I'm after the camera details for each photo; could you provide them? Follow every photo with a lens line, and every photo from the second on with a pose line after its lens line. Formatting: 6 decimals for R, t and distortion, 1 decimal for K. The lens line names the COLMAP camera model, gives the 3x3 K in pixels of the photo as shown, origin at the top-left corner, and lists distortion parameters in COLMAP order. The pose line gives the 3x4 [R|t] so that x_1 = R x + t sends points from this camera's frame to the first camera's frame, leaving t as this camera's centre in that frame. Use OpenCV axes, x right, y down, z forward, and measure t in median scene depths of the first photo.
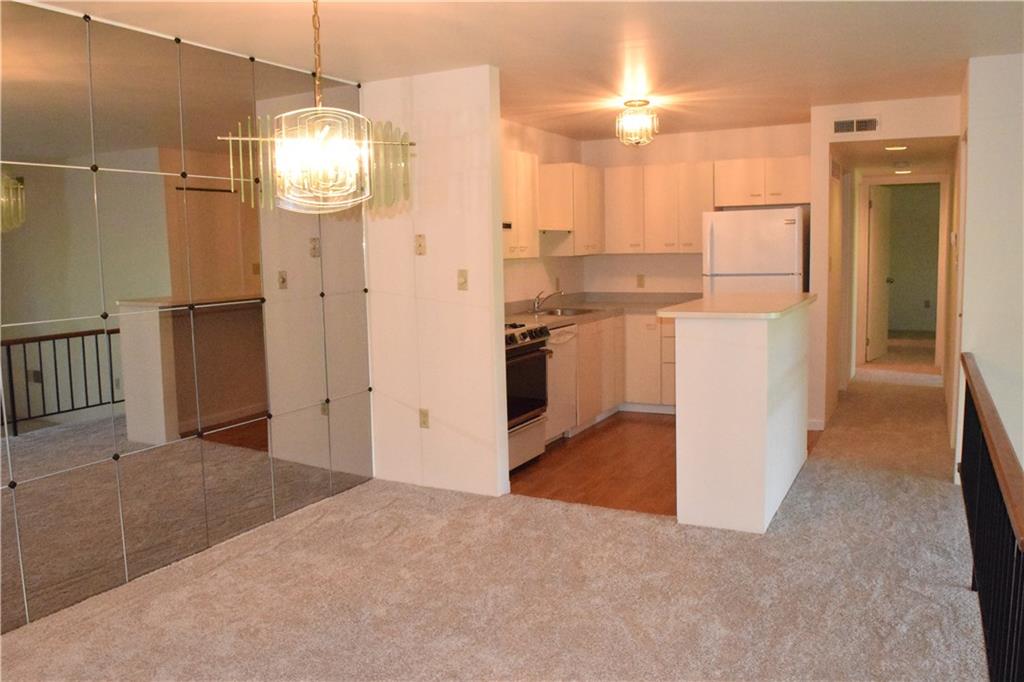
lens RADIAL K [[794.1, 0, 515.5], [0, 794.1, 342.0], [0, 0, 1]] dist [-0.084993, 0.008853]
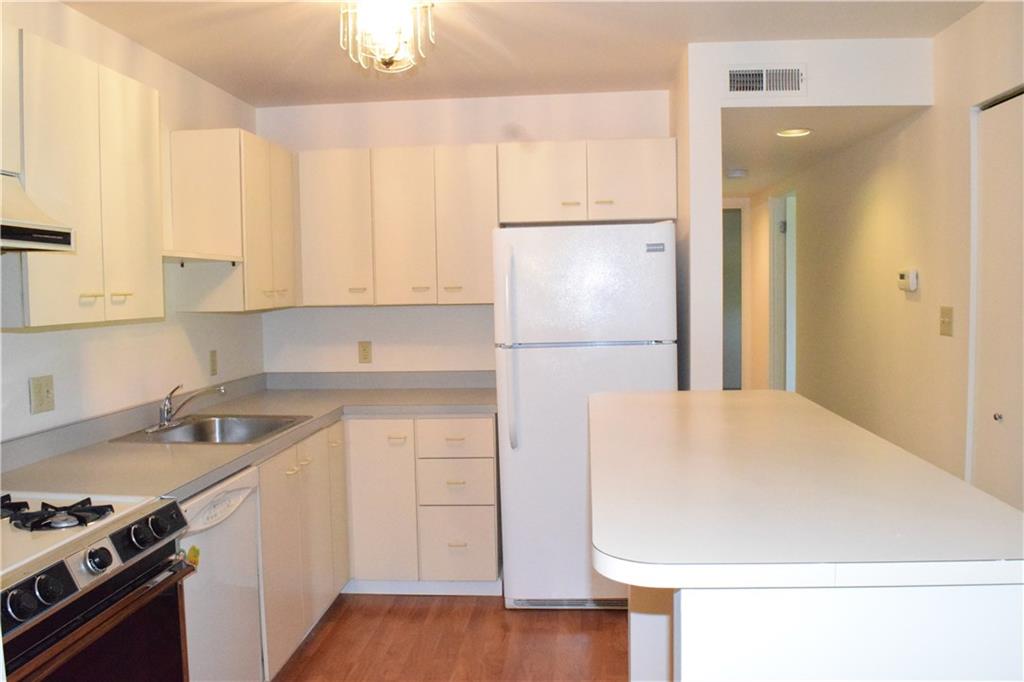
lens RADIAL K [[794.1, 0, 507.0], [0, 794.1, 340.1], [0, 0, 1]] dist [-0.084993, 0.008853]
pose [[0.922329, -0.018726, 0.385952, 0.034956], [0.041520, 0.997845, -0.050809, -0.058775], [-0.384169, 0.062887, 0.921118, 0.485385]]
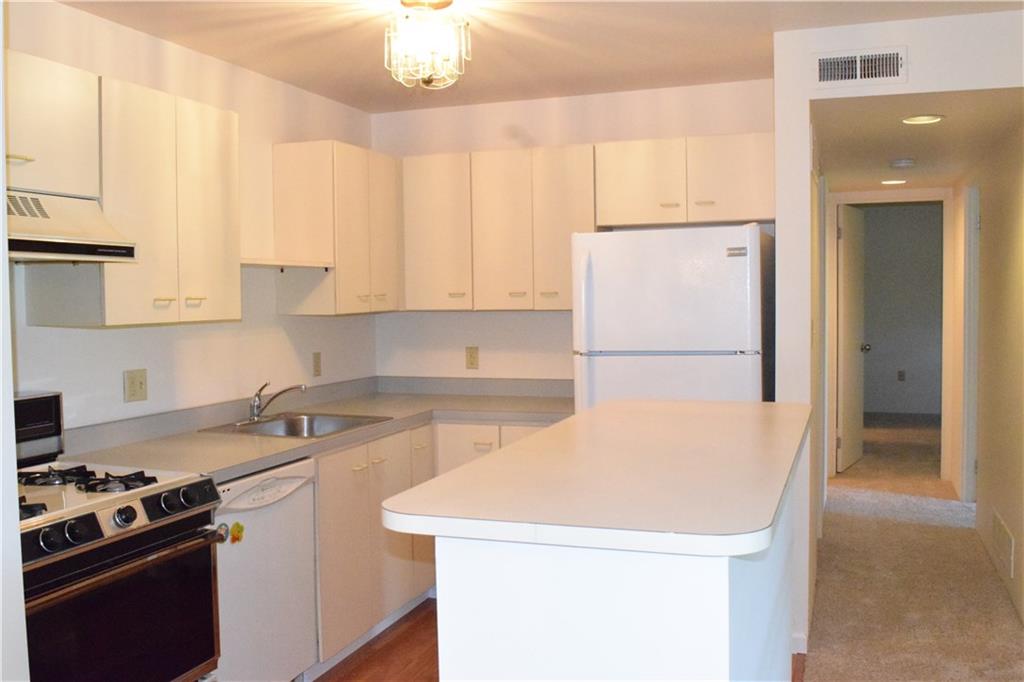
lens RADIAL K [[921.8, 0, 519.0], [0, 921.8, 340.5], [0, 0, 1]] dist [-0.083277, 0.019749]
pose [[0.990523, 0.002466, 0.137327, 0.113649], [0.007021, 0.997623, -0.068555, -0.049492], [-0.137170, 0.068869, 0.988151, 0.388226]]
